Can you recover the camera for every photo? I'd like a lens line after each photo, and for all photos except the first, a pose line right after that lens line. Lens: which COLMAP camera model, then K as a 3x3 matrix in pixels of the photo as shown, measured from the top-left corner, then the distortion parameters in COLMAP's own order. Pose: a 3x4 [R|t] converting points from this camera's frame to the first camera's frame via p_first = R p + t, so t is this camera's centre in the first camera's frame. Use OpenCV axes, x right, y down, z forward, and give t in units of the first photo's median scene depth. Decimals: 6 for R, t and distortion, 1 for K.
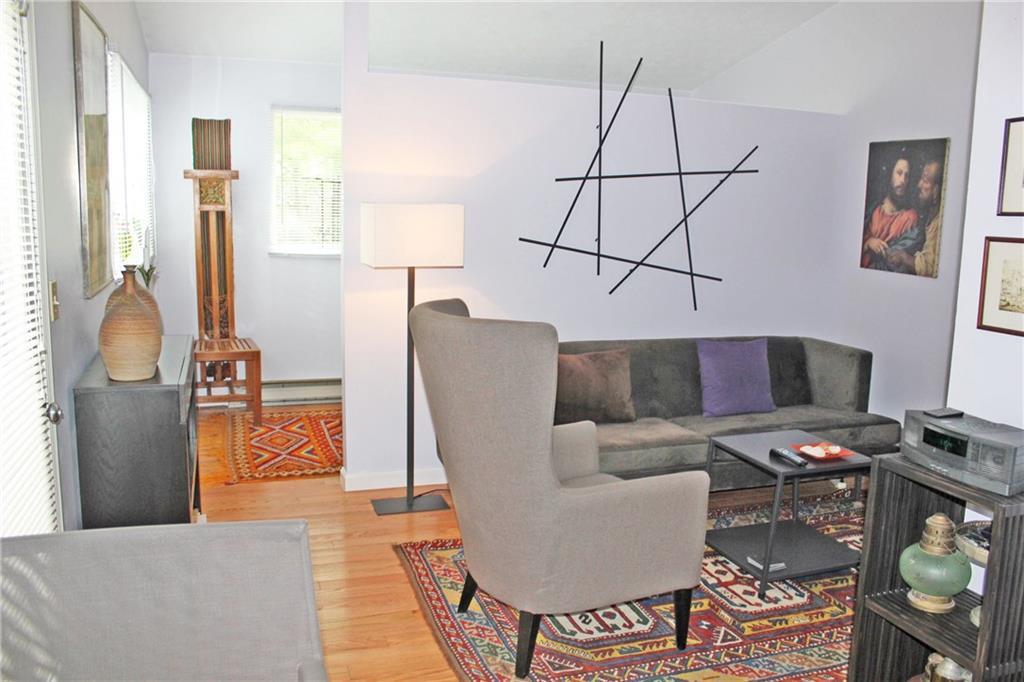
lens RADIAL K [[844.5, 0, 512.0], [0, 844.5, 341.0], [0, 0, 1]] dist [-0.164782, 0.141668]
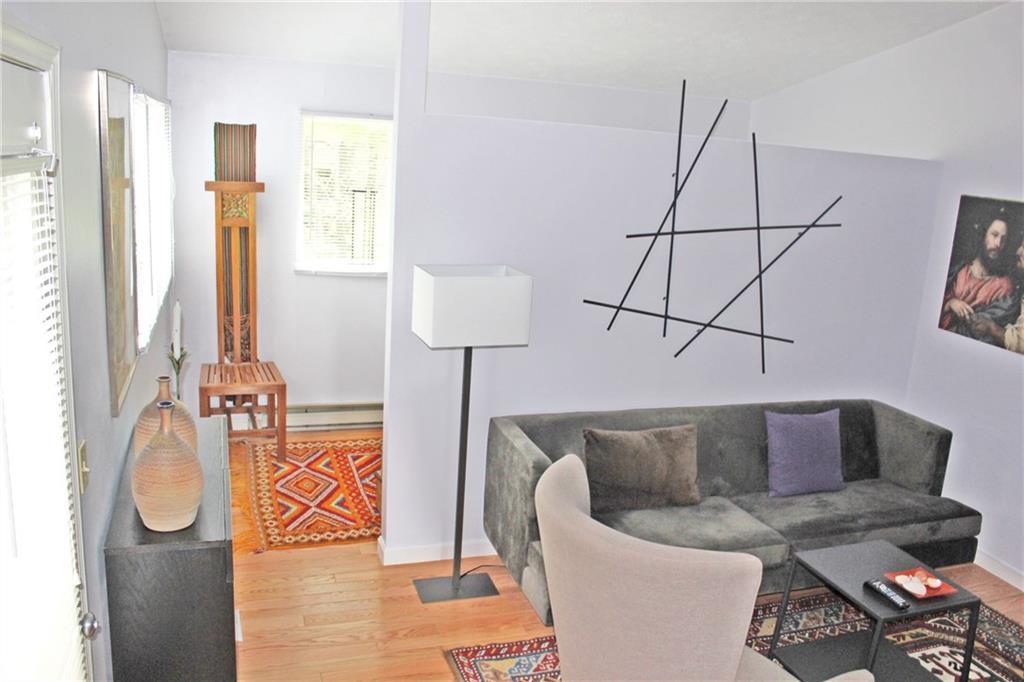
lens RADIAL K [[844.5, 0, 512.0], [0, 844.5, 341.0], [0, 0, 1]] dist [-0.164782, 0.141668]
pose [[0.999263, 0.038159, 0.004096, -0.065747], [-0.038350, 0.996917, 0.068458, -0.128450], [-0.001471, -0.068565, 0.997646, 0.086369]]
